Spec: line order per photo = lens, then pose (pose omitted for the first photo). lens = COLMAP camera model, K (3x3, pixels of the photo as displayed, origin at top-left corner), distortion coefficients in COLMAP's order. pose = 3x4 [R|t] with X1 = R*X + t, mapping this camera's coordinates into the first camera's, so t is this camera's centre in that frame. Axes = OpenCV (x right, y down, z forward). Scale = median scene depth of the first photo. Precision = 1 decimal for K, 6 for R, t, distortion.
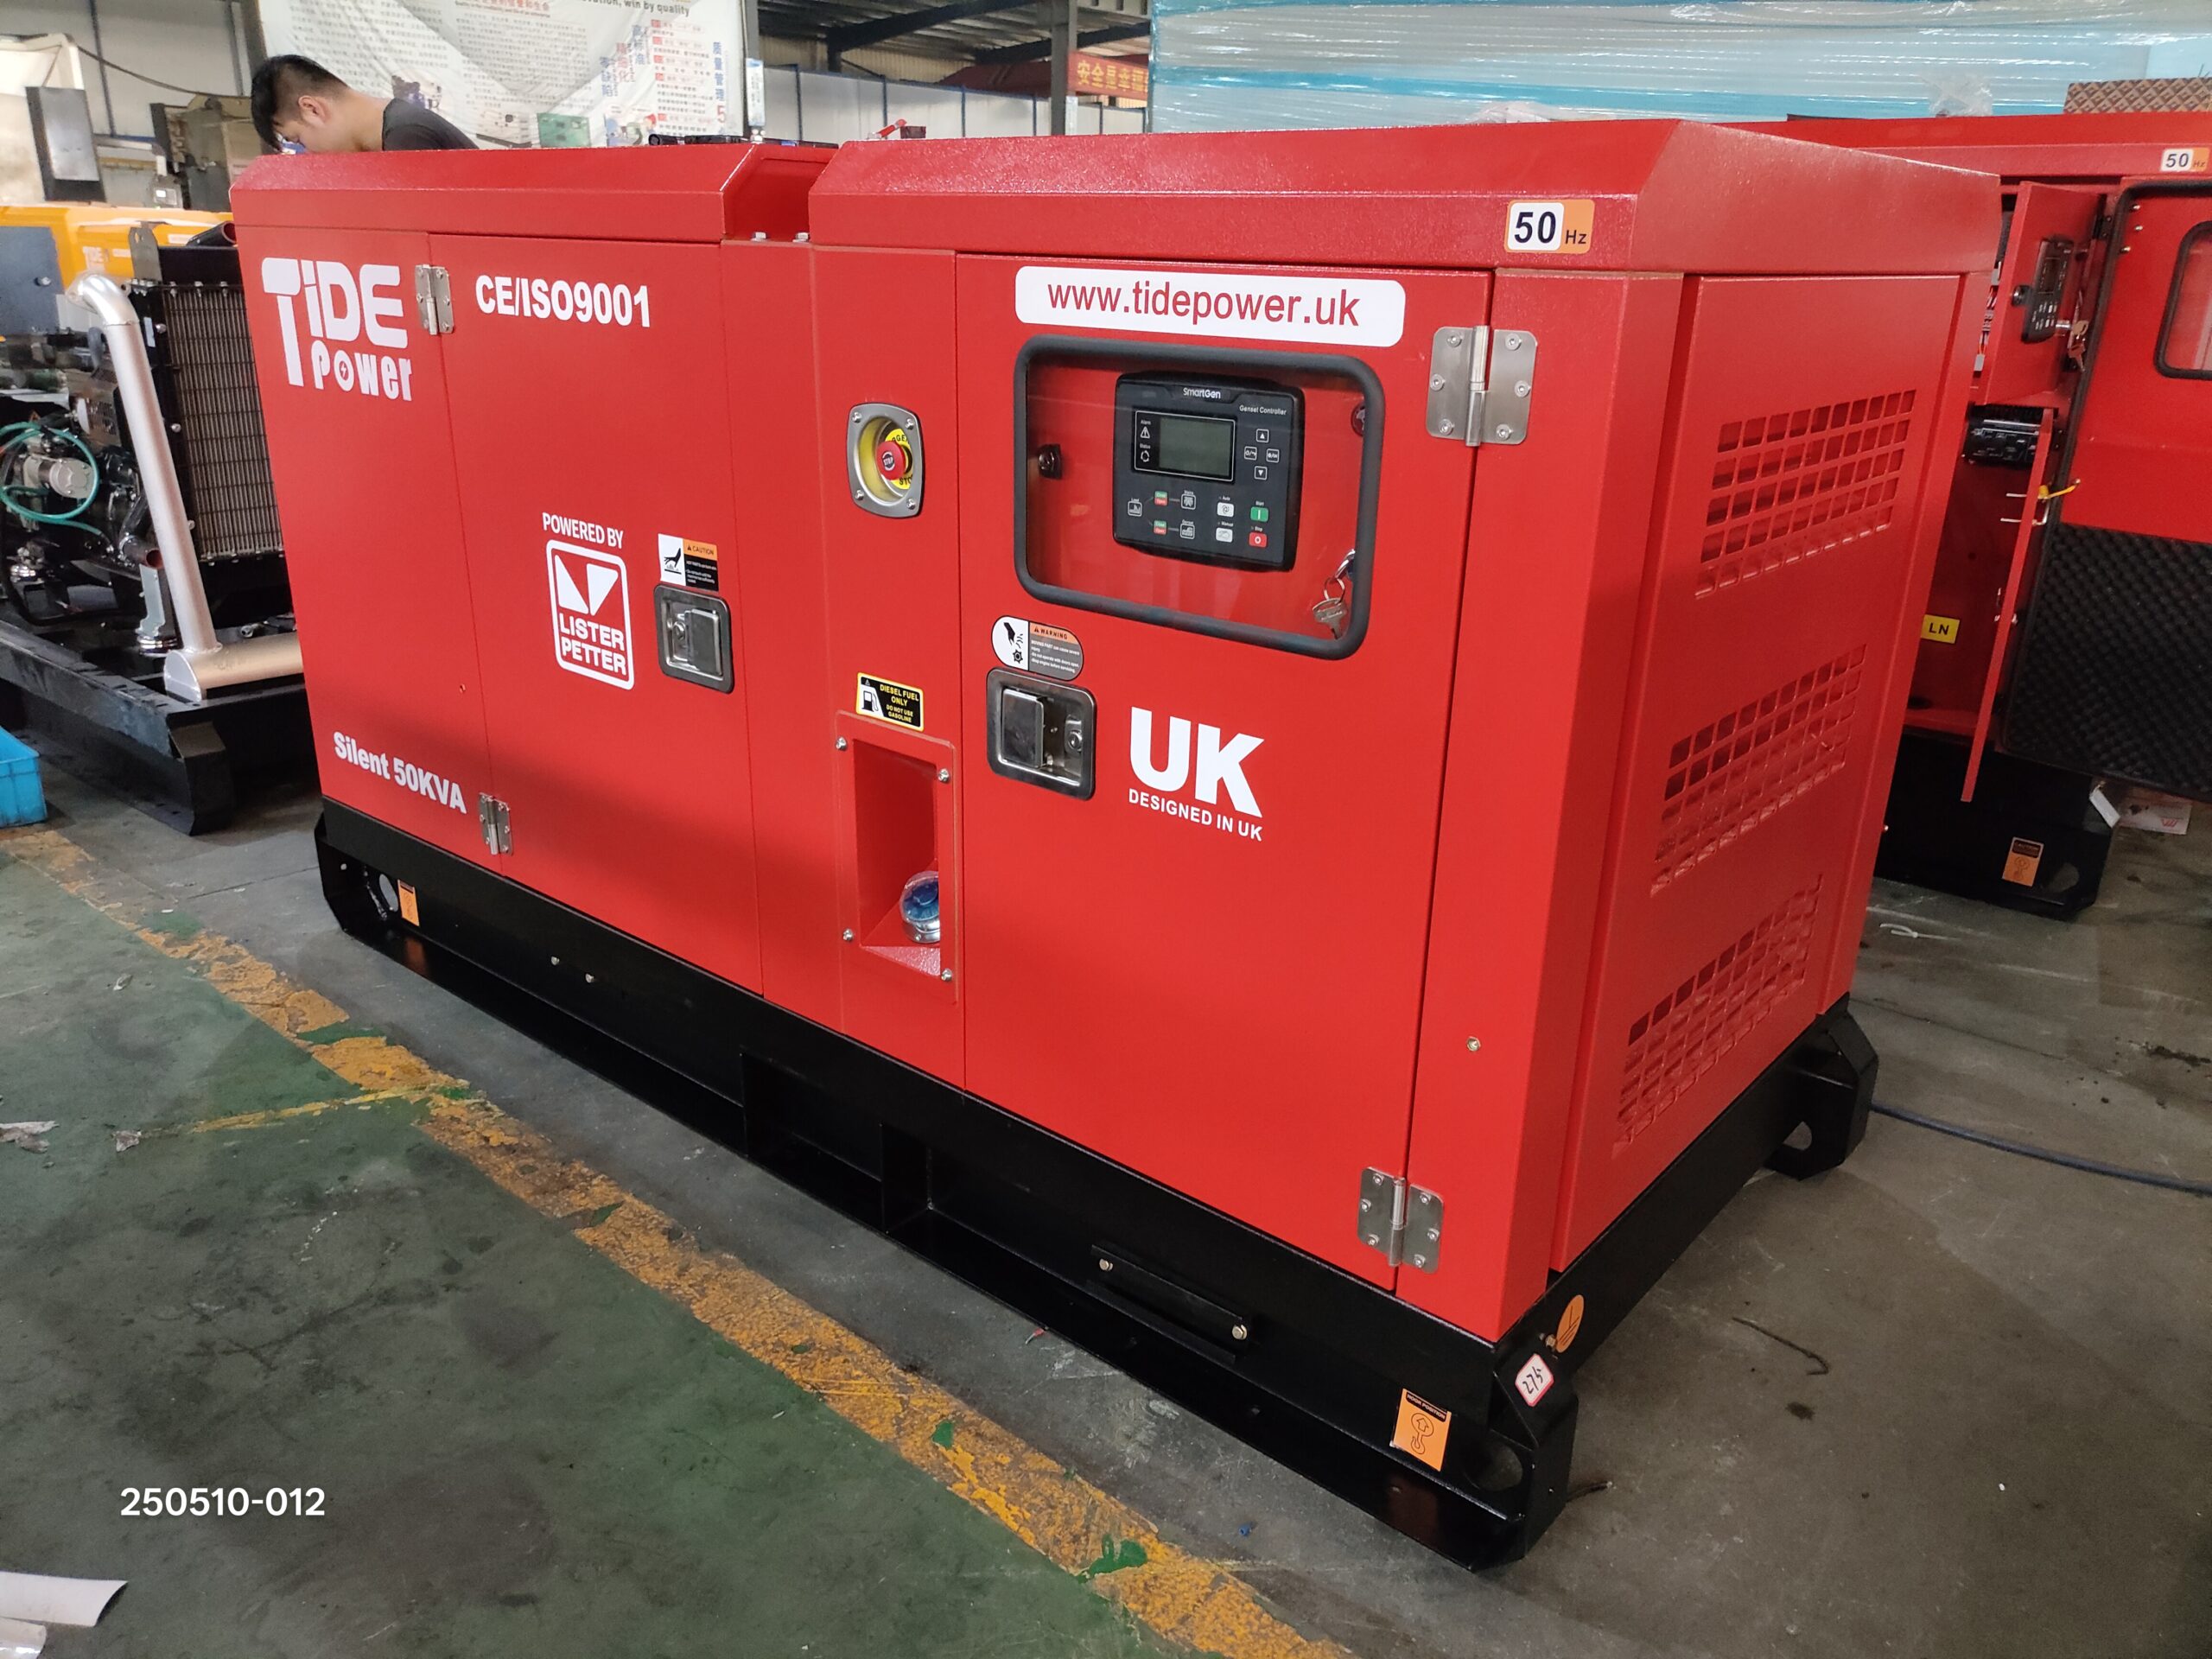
lens RADIAL K [[1607.3, 0, 1102.4], [0, 1607.3, 832.3], [0, 0, 1]] dist [-0.004298, -0.001216]
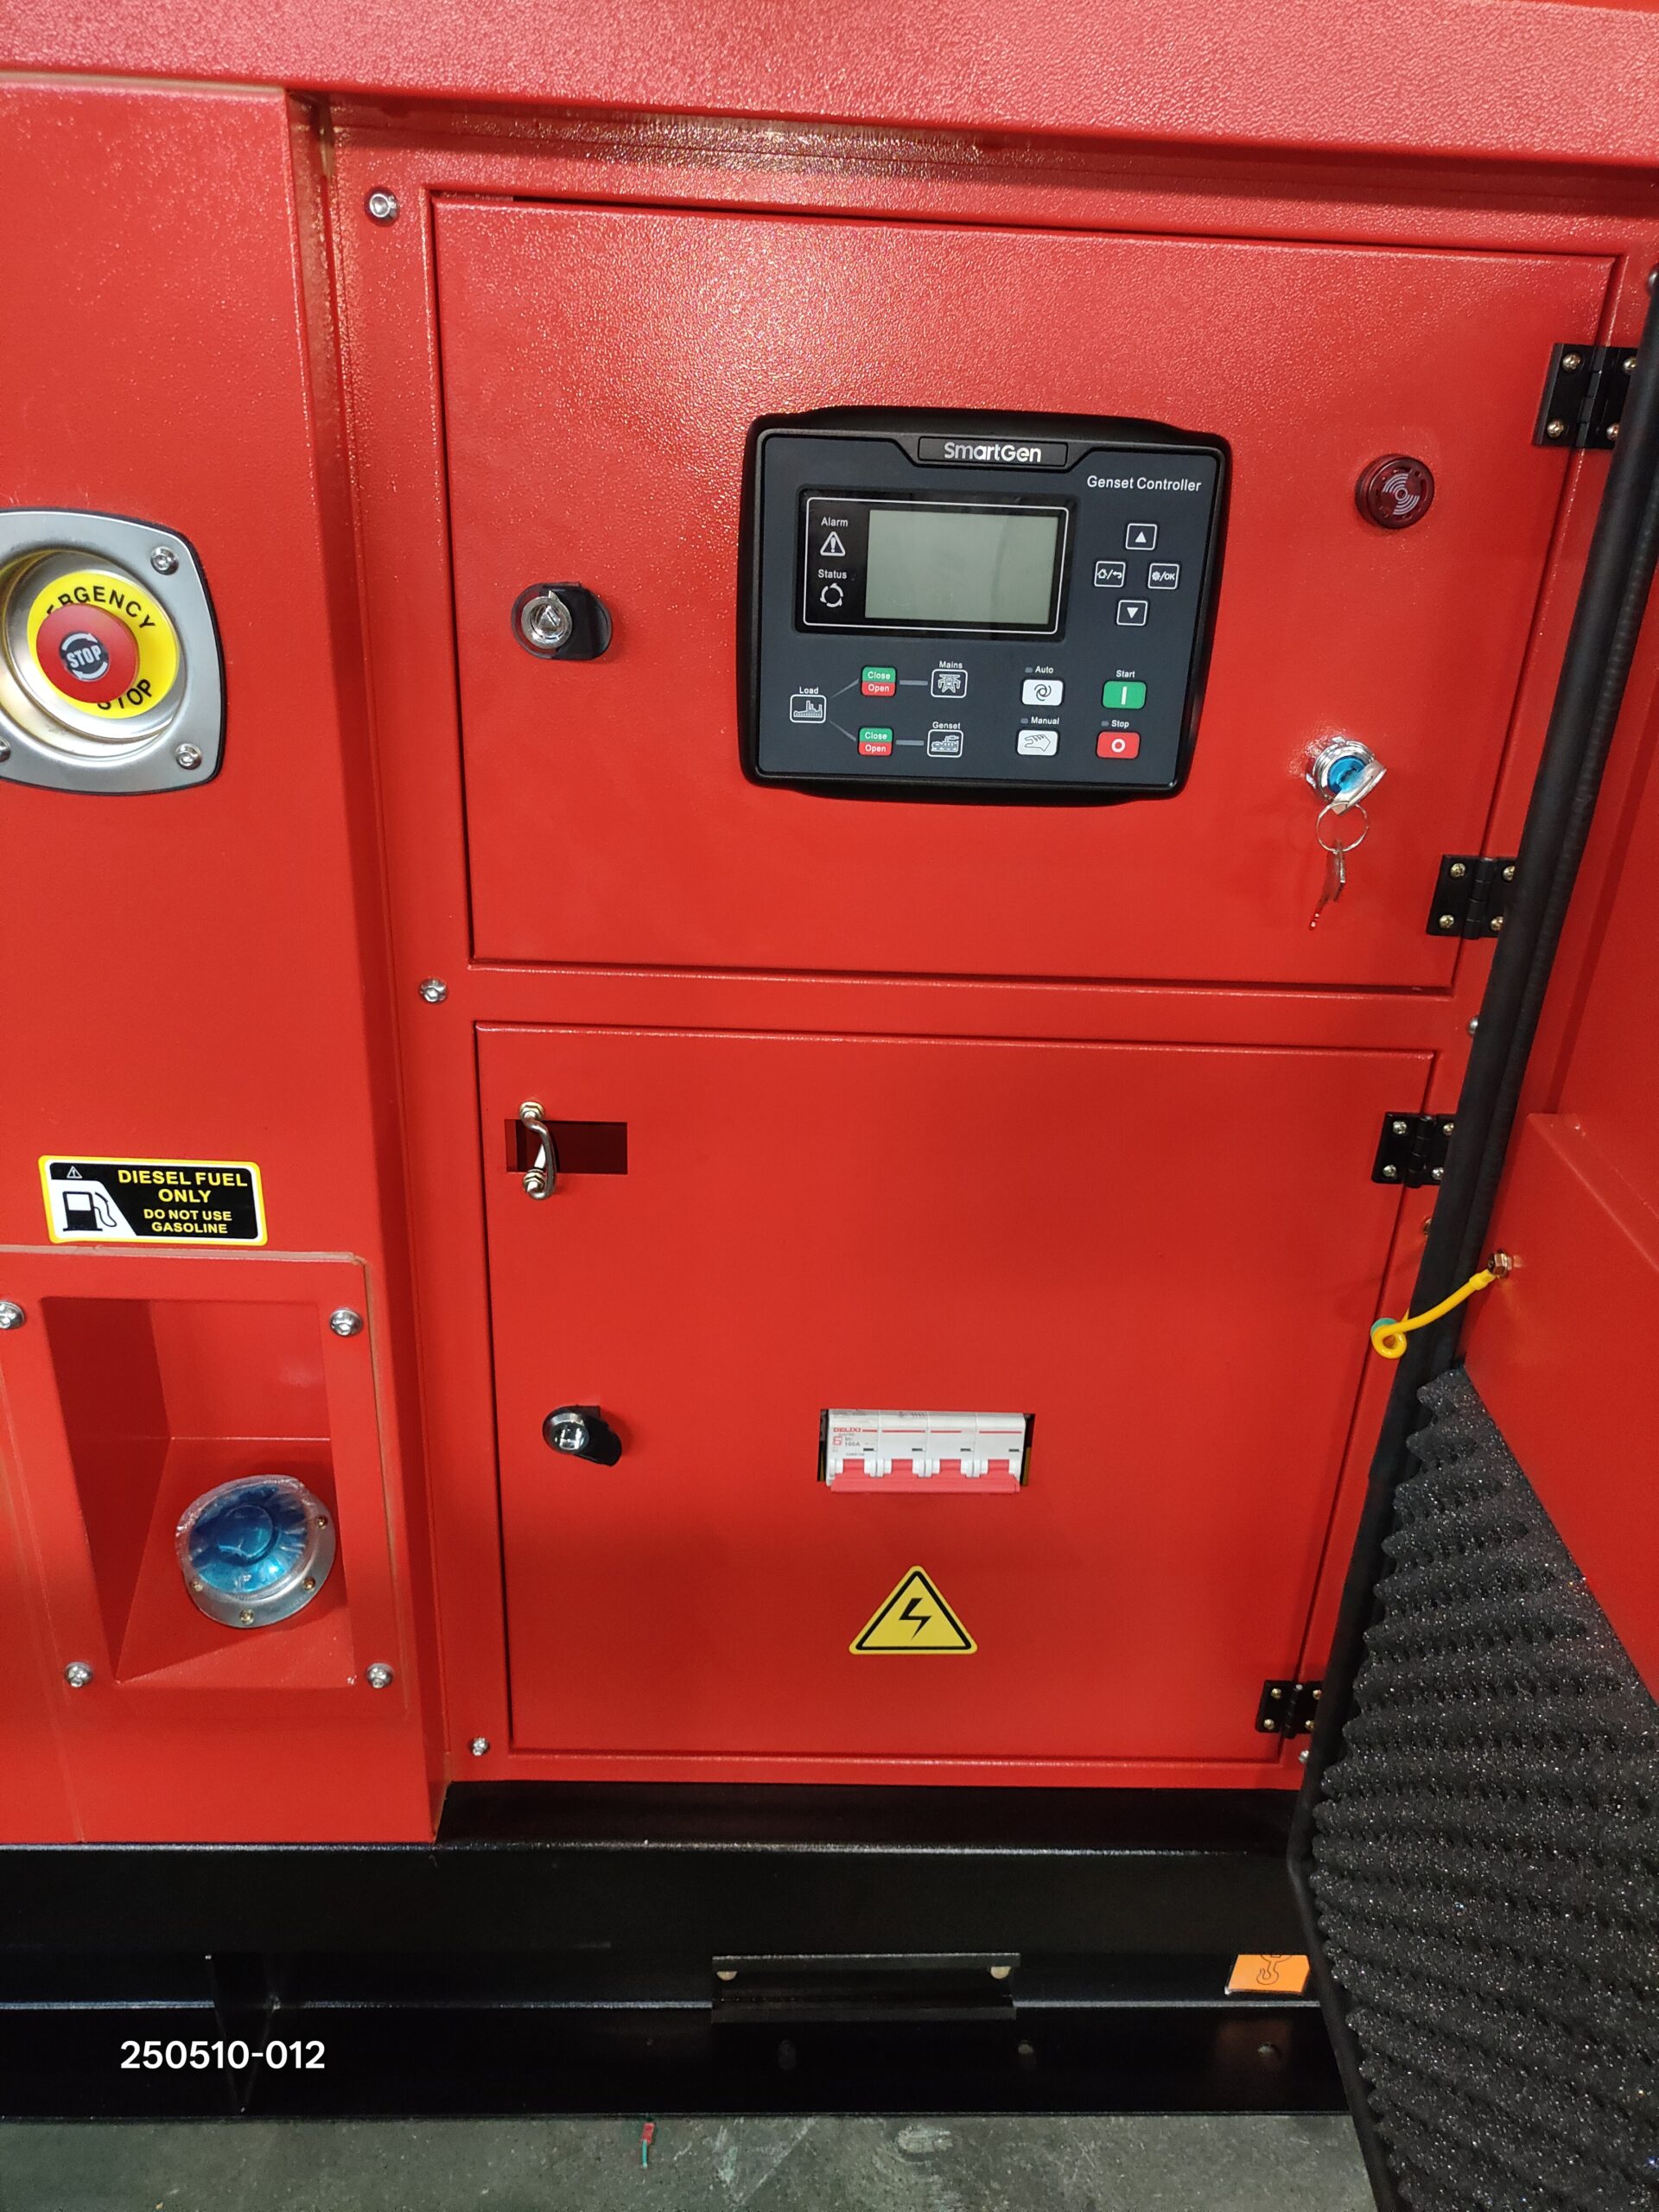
lens RADIAL K [[1607.3, 0, 831.4], [0, 1607.3, 1099.7], [0, 0, 1]] dist [-0.004298, -0.001216]
pose [[0.738508, -0.275307, 0.615477, -0.303327], [0.203395, 0.961280, 0.185935, -0.178655], [-0.642835, -0.012129, 0.765909, 0.634161]]
